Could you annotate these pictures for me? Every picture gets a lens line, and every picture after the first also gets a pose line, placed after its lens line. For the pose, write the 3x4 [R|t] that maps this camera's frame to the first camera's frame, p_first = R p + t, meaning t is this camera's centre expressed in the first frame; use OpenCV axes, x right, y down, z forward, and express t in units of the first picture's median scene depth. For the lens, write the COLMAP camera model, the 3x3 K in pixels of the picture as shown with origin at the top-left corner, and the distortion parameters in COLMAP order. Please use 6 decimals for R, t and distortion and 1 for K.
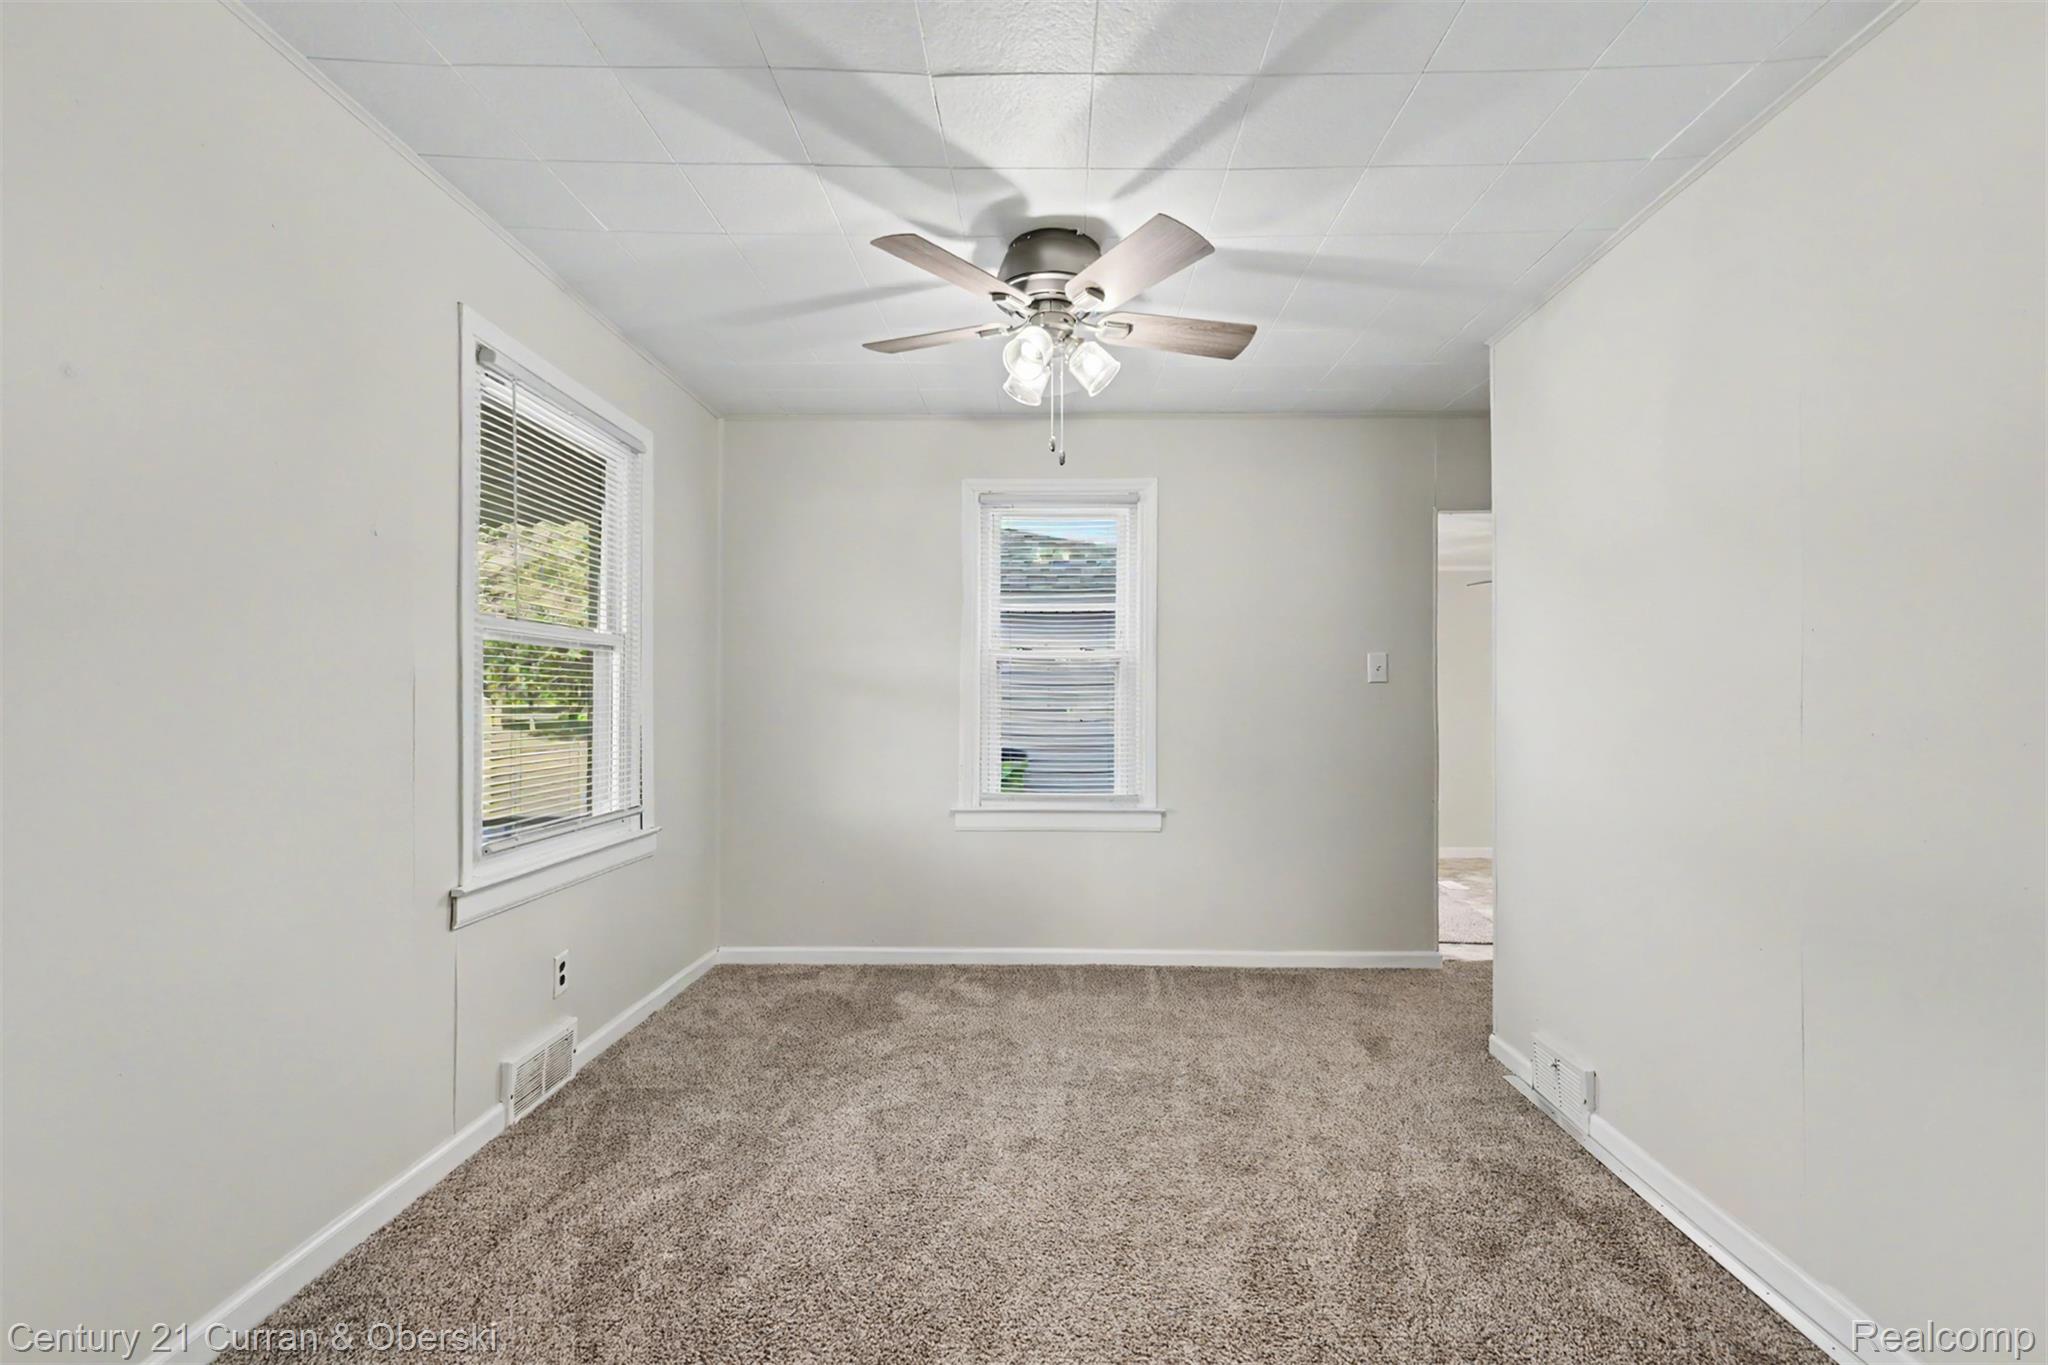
lens RADIAL K [[892.3, 0, 1027.3], [0, 892.3, 706.9], [0, 0, 1]] dist [0.000329, -0.000071]
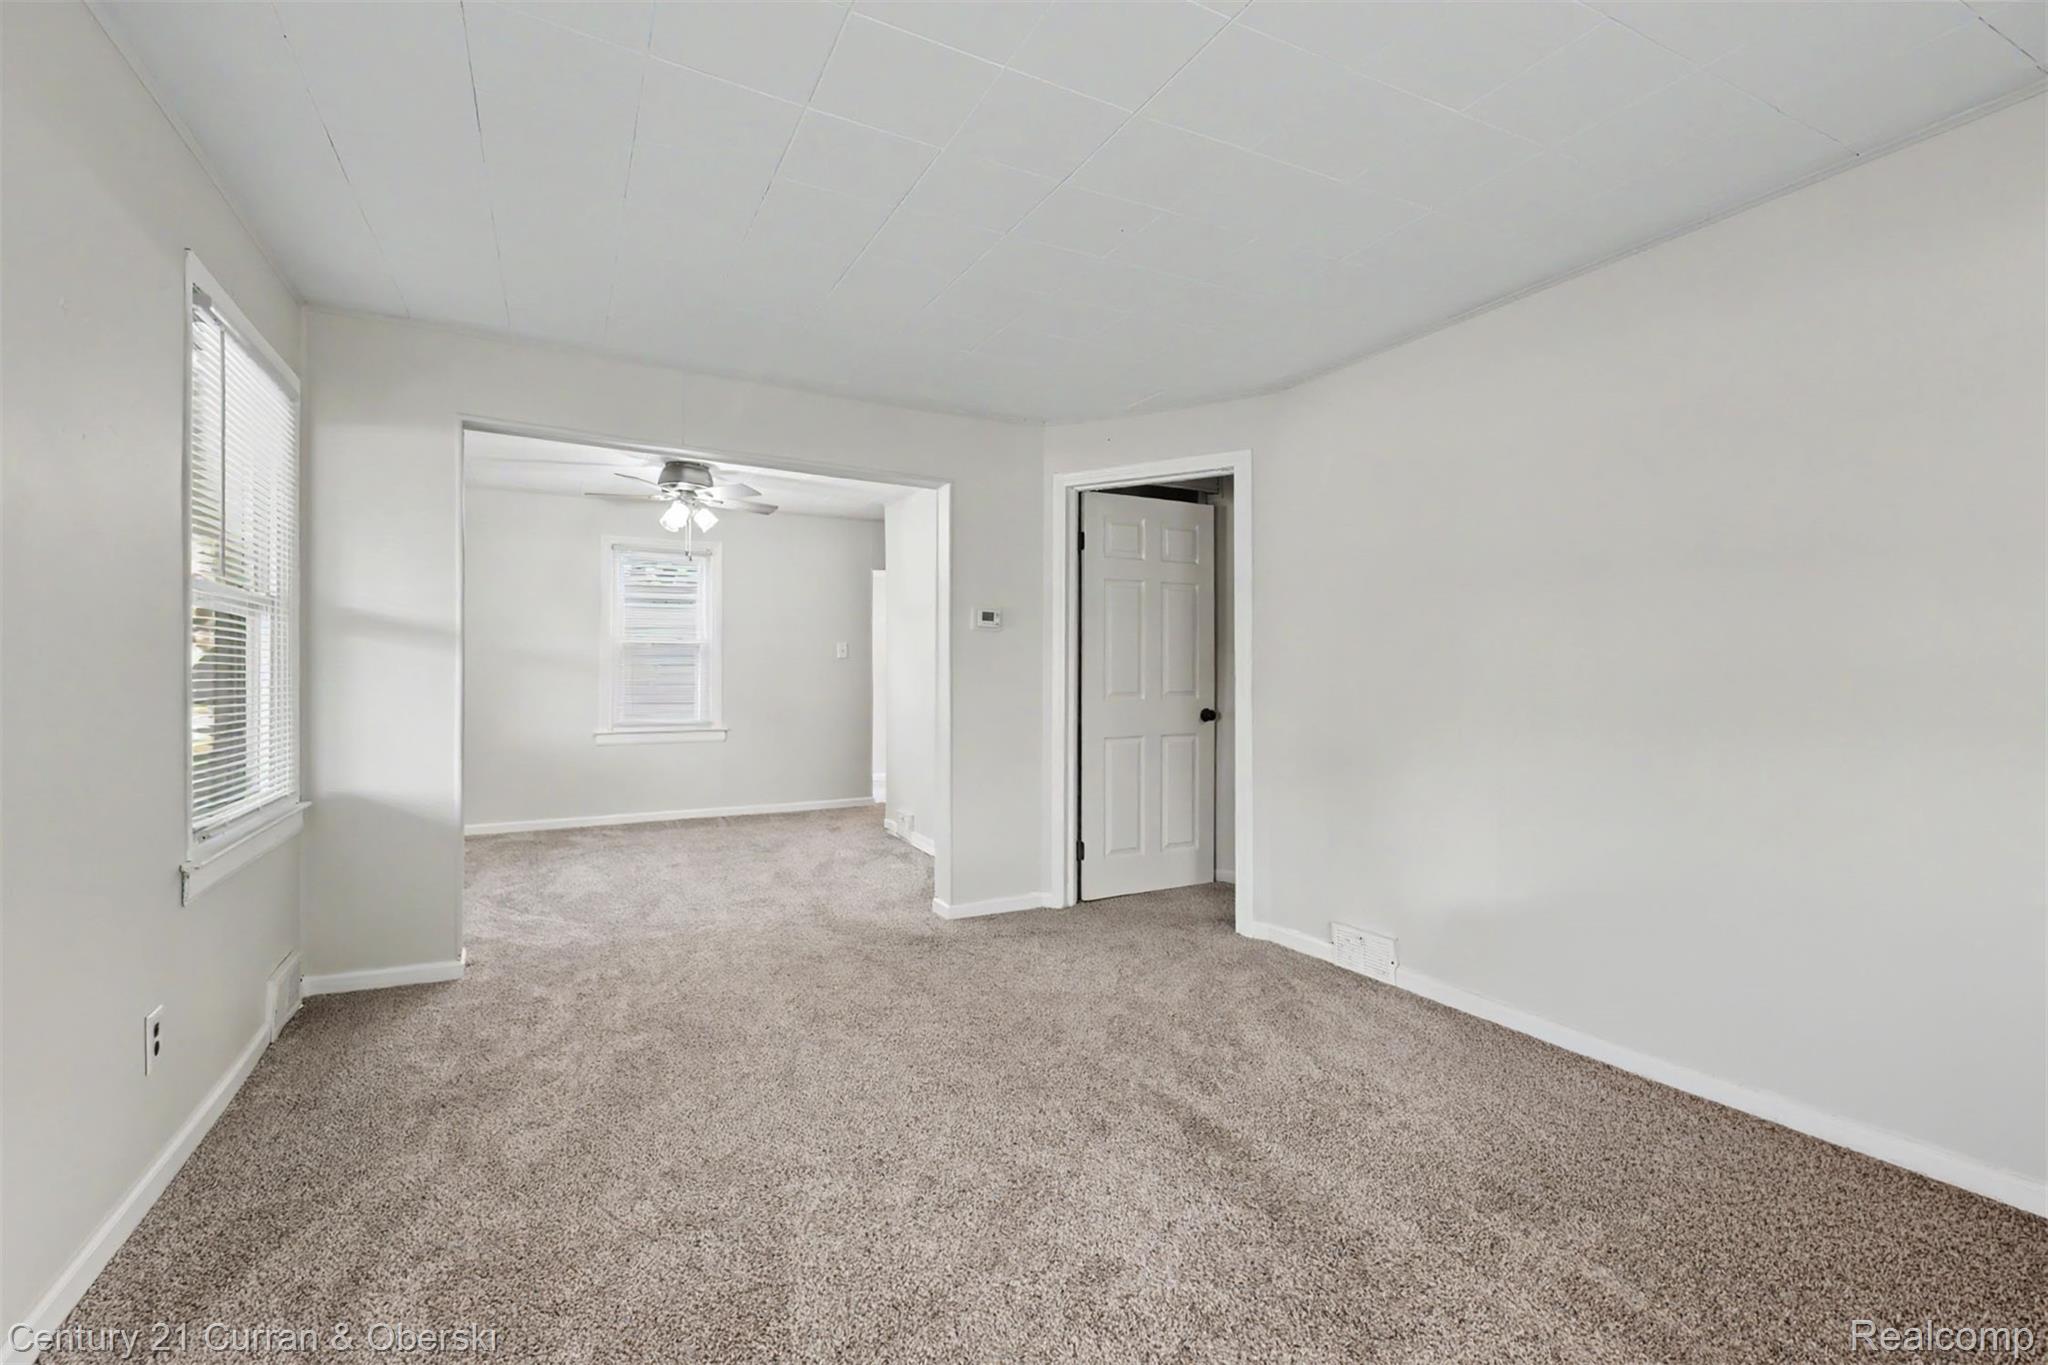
lens RADIAL K [[897.7, 0, 1026.7], [0, 897.7, 676.5], [0, 0, 1]] dist [-0.000472, -0.000260]
pose [[0.868245, -0.000712, 0.496135, -0.244651], [0.001363, 0.999999, -0.000950, 0.014683], [-0.496134, 0.001501, 0.868245, -0.972240]]
